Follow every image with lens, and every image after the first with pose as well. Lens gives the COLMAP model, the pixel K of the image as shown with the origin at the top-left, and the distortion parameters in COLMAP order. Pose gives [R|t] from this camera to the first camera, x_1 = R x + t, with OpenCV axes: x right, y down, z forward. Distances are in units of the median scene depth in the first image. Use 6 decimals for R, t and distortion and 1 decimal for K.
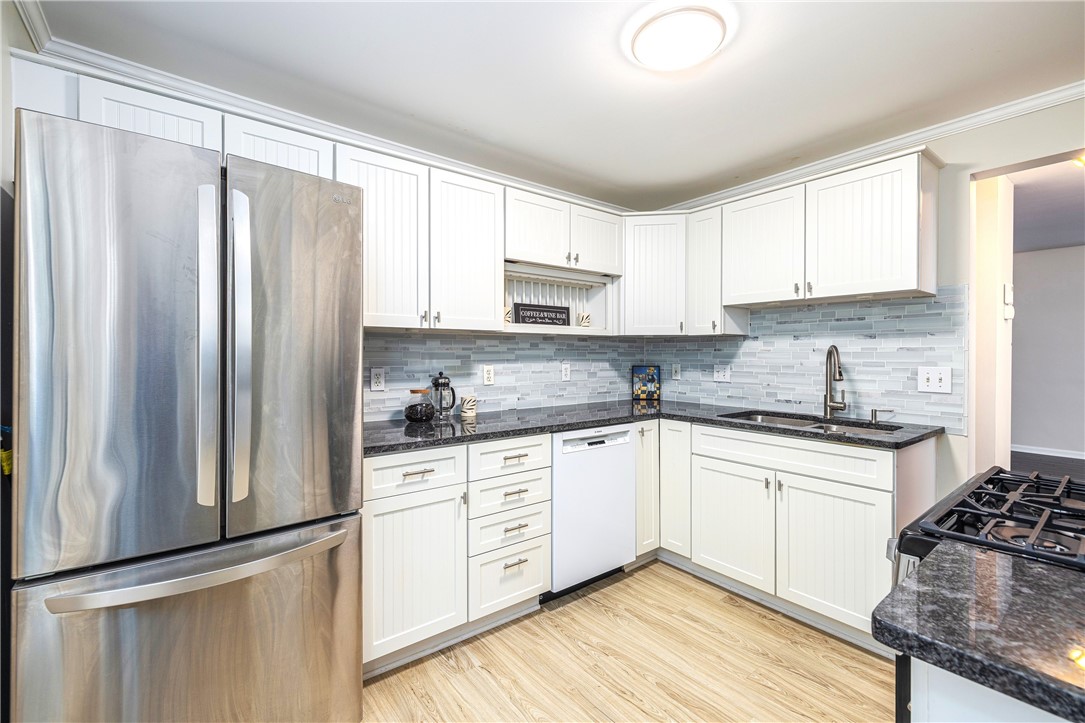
lens RADIAL K [[463.7, 0, 540.4], [0, 463.7, 356.2], [0, 0, 1]] dist [-0.001370, -0.000042]
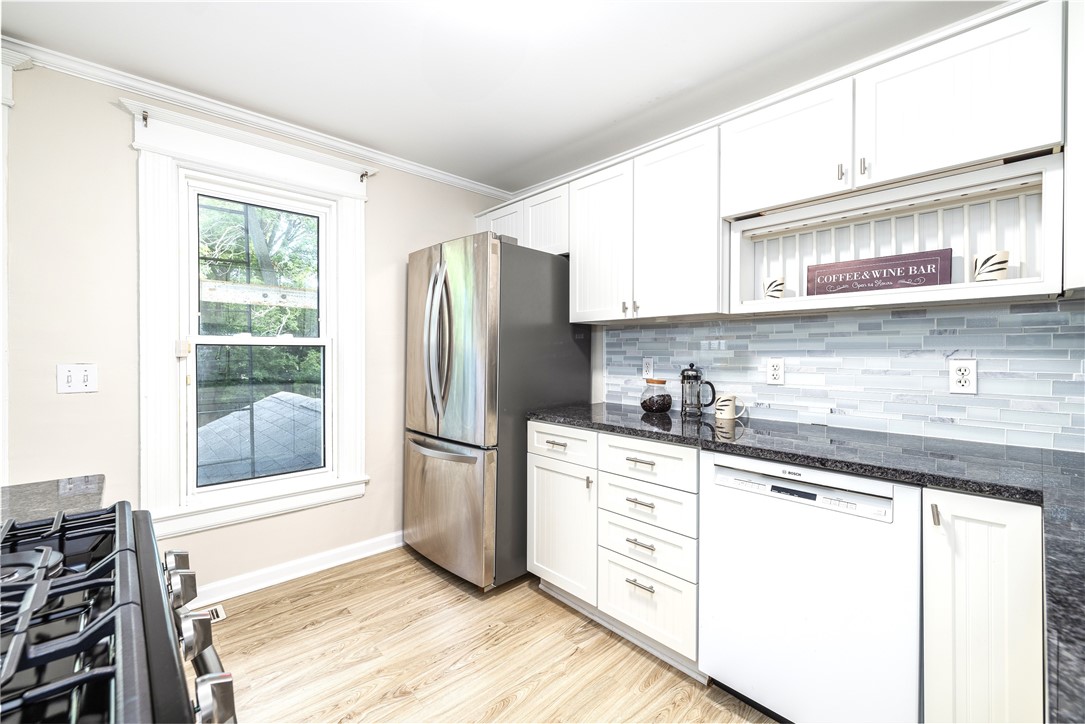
lens RADIAL K [[461.7, 0, 541.3], [0, 461.7, 356.3], [0, 0, 1]] dist [0.005079, 0.000372]
pose [[0.080538, 0.009159, -0.996709, 0.626161], [-0.003744, 0.999954, 0.008886, 0.012128], [0.996744, 0.003016, 0.080569, 0.596698]]
